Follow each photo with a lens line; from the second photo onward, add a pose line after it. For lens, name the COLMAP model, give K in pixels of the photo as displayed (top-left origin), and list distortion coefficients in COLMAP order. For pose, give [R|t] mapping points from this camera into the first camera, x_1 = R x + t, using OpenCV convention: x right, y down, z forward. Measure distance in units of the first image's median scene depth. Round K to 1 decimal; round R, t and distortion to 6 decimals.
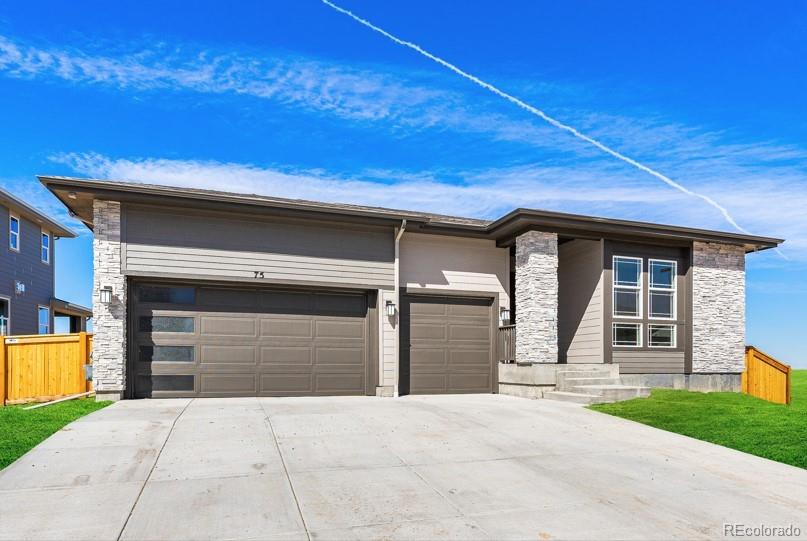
lens RADIAL K [[547.1, 0, 404.4], [0, 547.1, 375.8], [0, 0, 1]] dist [0.000807, -0.001439]
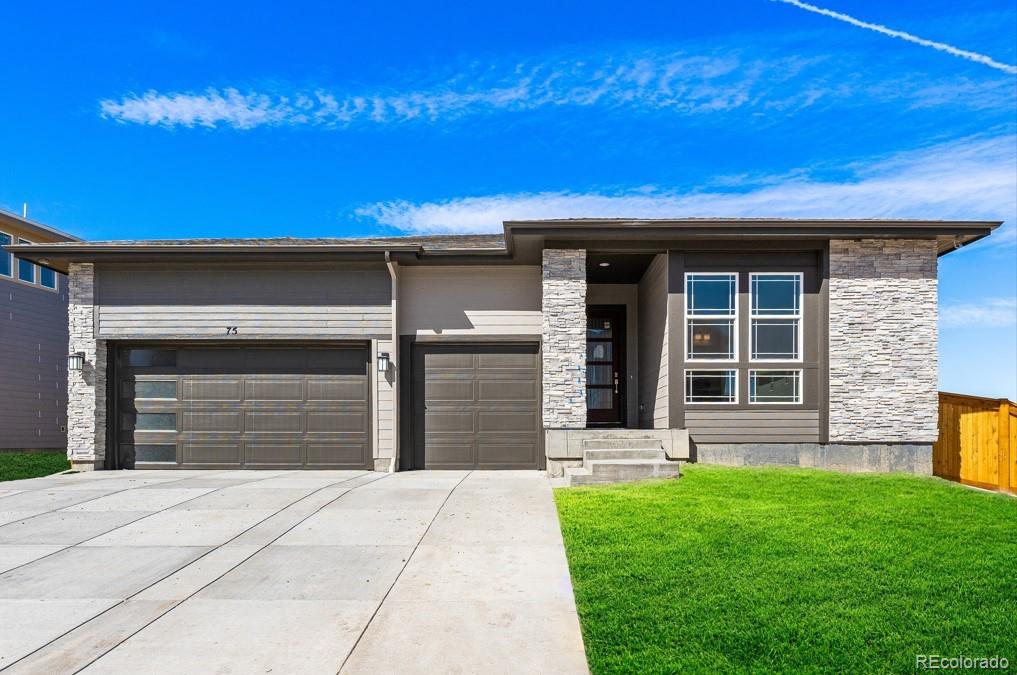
lens RADIAL K [[696.1, 0, 509.2], [0, 696.1, 446.2], [0, 0, 1]] dist [-0.002091, -0.001605]
pose [[0.936482, 0.001125, -0.350715, 0.481046], [-0.002879, 0.999986, -0.004481, 0.004286], [0.350705, 0.005206, 0.936472, 0.098373]]
